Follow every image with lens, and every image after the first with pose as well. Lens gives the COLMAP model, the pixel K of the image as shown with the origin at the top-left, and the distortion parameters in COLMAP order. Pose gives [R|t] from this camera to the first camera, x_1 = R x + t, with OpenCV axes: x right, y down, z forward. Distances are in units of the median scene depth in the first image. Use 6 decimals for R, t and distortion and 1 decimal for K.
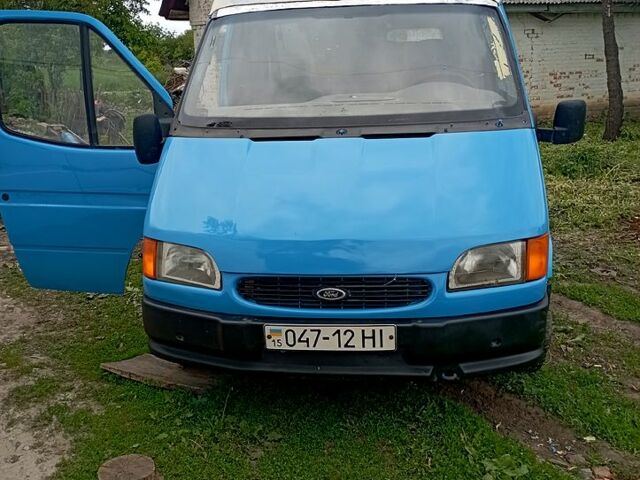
lens RADIAL K [[696.8, 0, 320.0], [0, 696.8, 240.0], [0, 0, 1]] dist [0.113524, -0.116081]
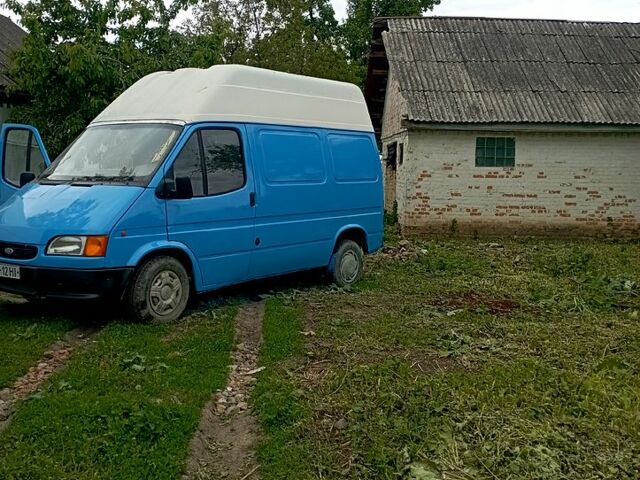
lens RADIAL K [[696.8, 0, 320.0], [0, 696.8, 240.0], [0, 0, 1]] dist [0.113524, -0.116081]
pose [[0.857370, 0.088163, -0.507094, 1.922192], [-0.168497, 0.979009, -0.114677, 0.132943], [0.486339, 0.183764, 0.854228, -0.396432]]
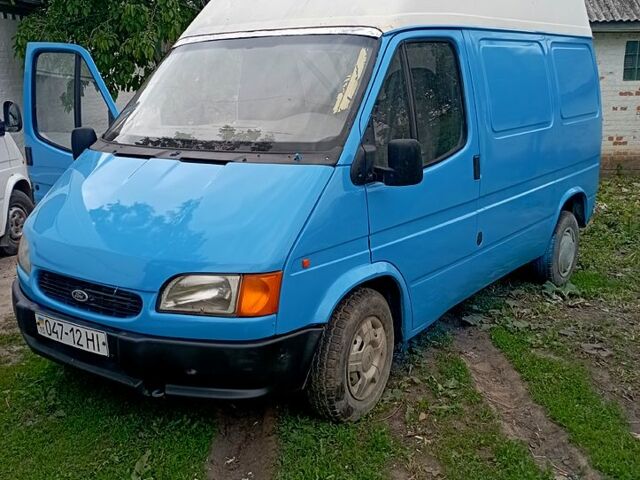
lens RADIAL K [[696.8, 0, 320.0], [0, 696.8, 240.0], [0, 0, 1]] dist [0.113524, -0.116081]
pose [[0.858502, 0.127095, -0.496811, 0.886690], [-0.142929, 0.989714, 0.006206, -0.071262], [0.492490, 0.065681, 0.867836, 0.207472]]
